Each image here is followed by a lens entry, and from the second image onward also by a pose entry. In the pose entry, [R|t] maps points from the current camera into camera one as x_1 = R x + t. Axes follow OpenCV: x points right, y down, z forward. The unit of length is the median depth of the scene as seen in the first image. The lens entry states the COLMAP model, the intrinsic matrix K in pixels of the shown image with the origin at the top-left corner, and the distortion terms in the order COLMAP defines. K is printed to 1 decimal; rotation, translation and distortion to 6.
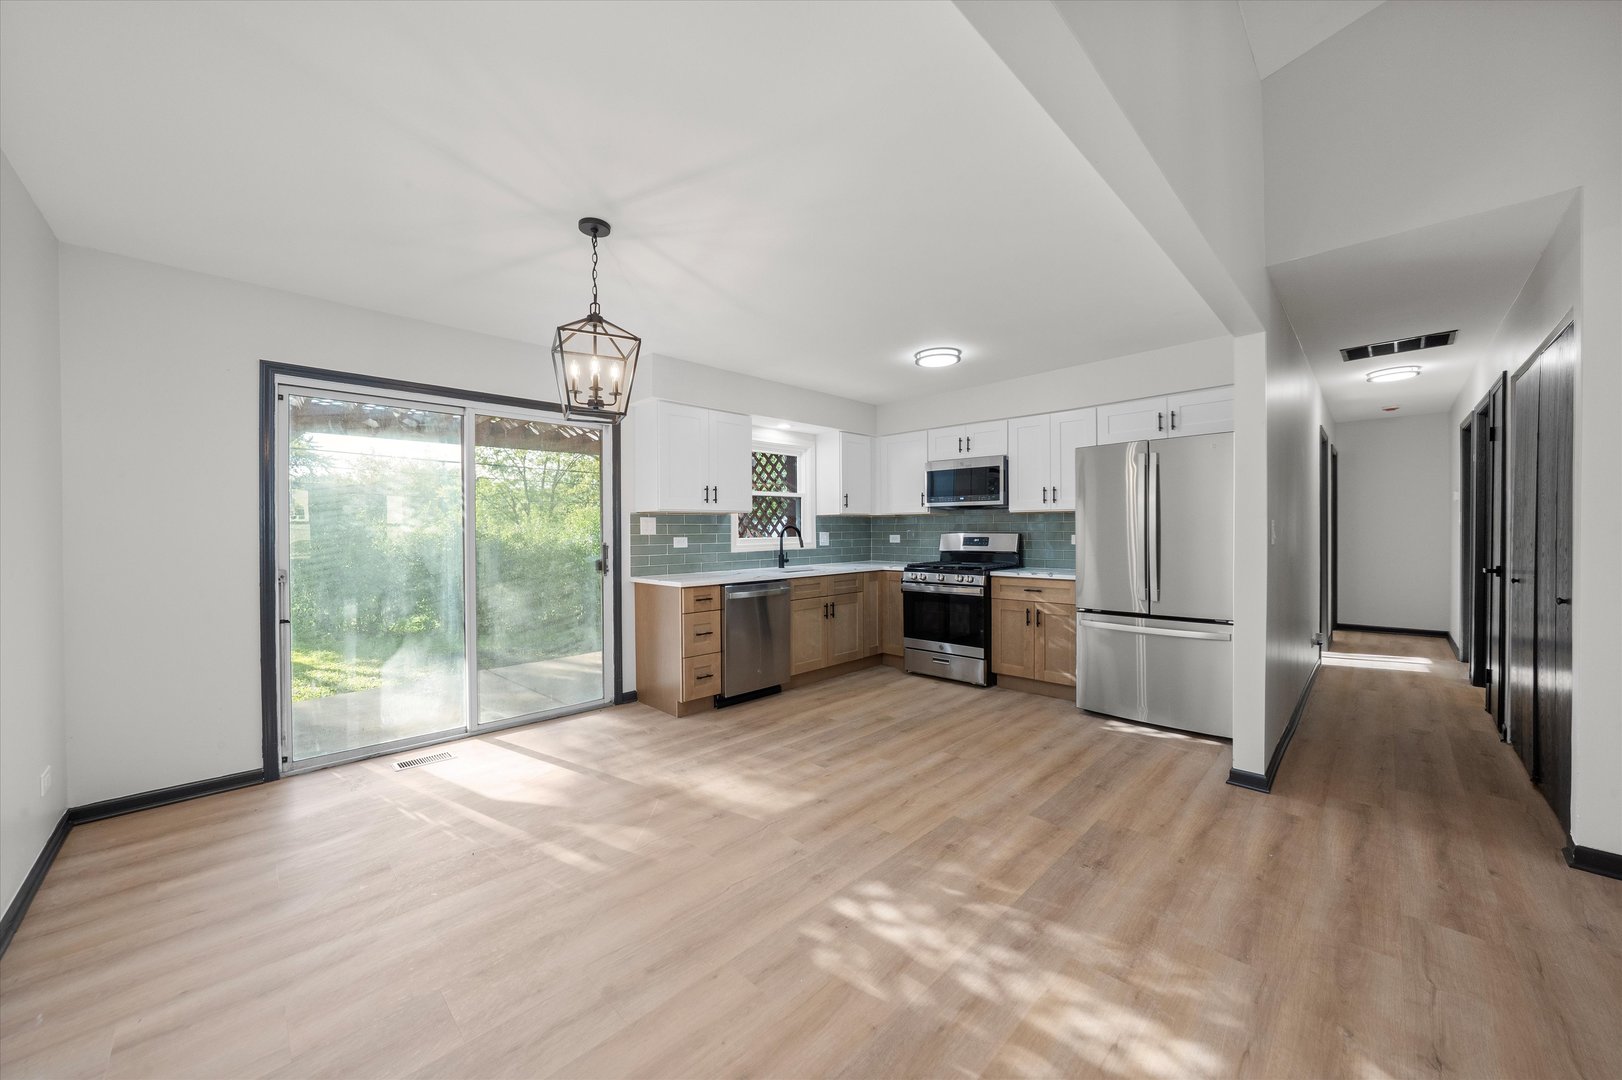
lens RADIAL K [[589.1, 0, 813.6], [0, 589.1, 537.2], [0, 0, 1]] dist [-0.036343, 0.008178]
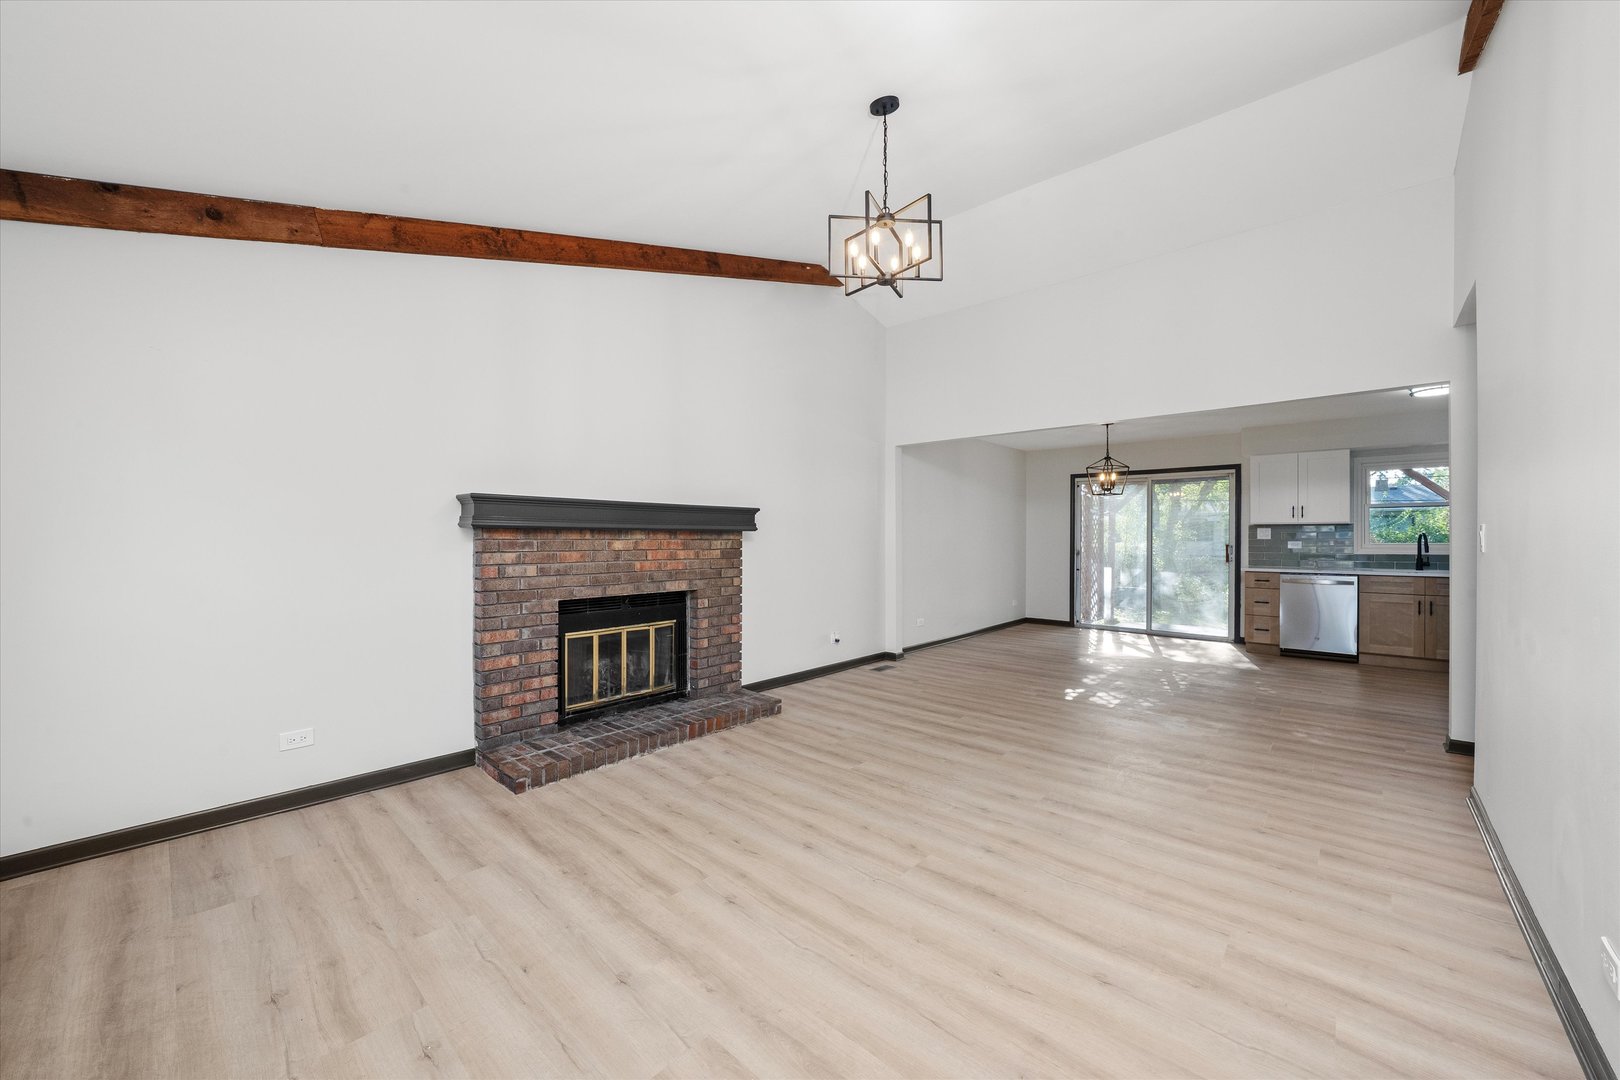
lens RADIAL K [[607.9, 0, 800.6], [0, 607.9, 538.8], [0, 0, 1]] dist [-0.016378, 0.000017]
pose [[0.041253, 0.009832, -0.999100, 1.202289], [-0.012217, 0.999882, 0.009335, -0.005297], [0.999074, 0.011821, 0.041368, -0.267768]]
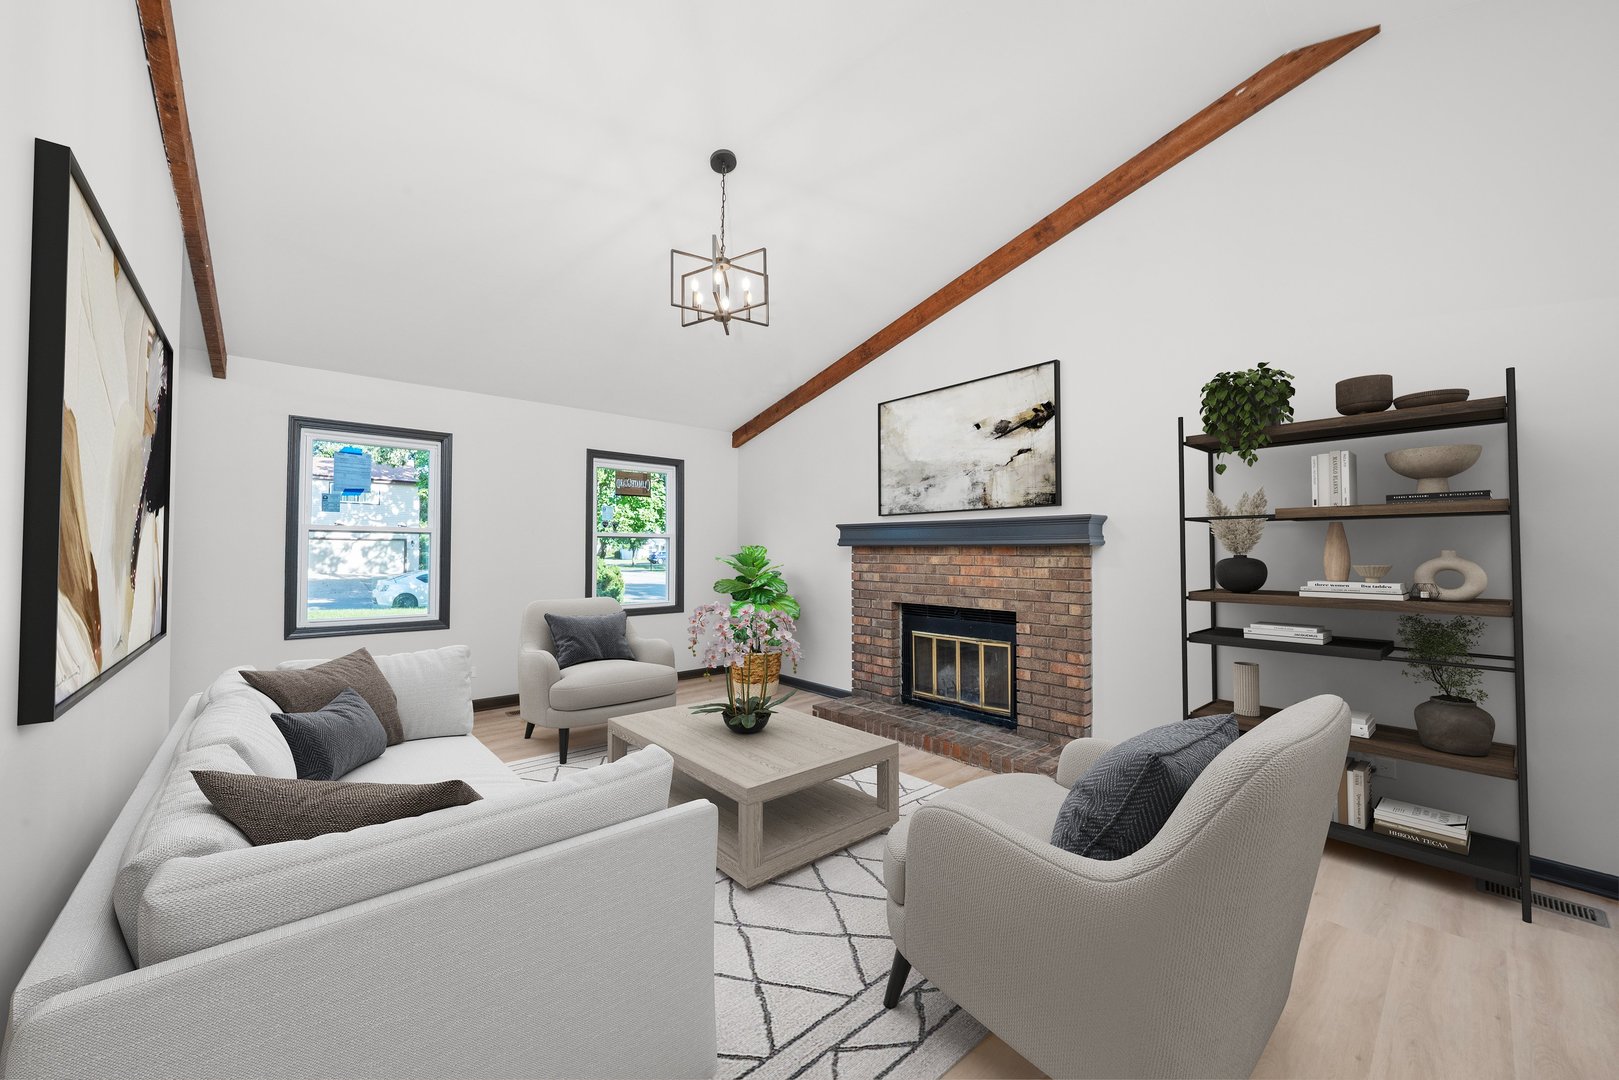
lens RADIAL K [[588.0, 0, 812.1], [0, 588.0, 537.2], [0, 0, 1]] dist [-0.036343, 0.008178]
pose [[-0.998776, 0.006094, 0.049080, 0.505093], [0.005348, 0.999868, -0.015321, -0.008312], [-0.049167, -0.015040, -0.998677, 0.429824]]
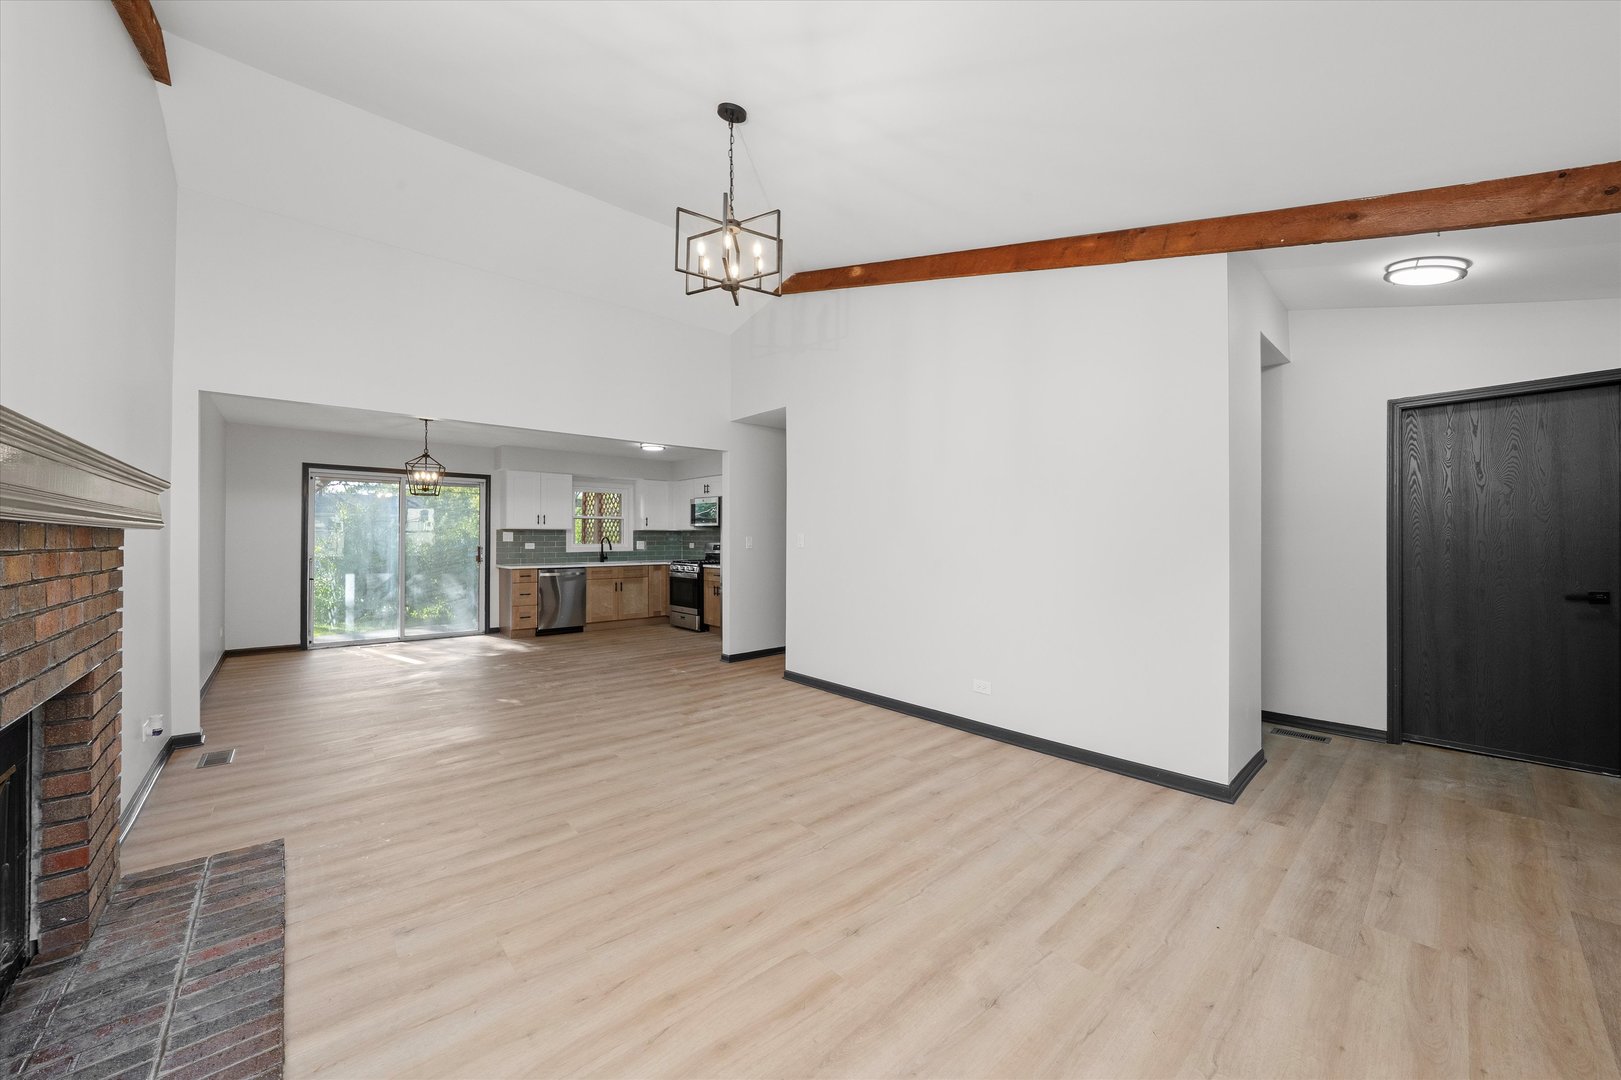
lens RADIAL K [[588.7, 0, 813.1], [0, 588.7, 537.2], [0, 0, 1]] dist [-0.036343, 0.008178]
pose [[0.998234, 0.006742, -0.059019, 0.737743], [-0.007633, 0.999860, -0.014895, 0.001953], [0.058910, 0.015319, 0.998146, -0.713634]]
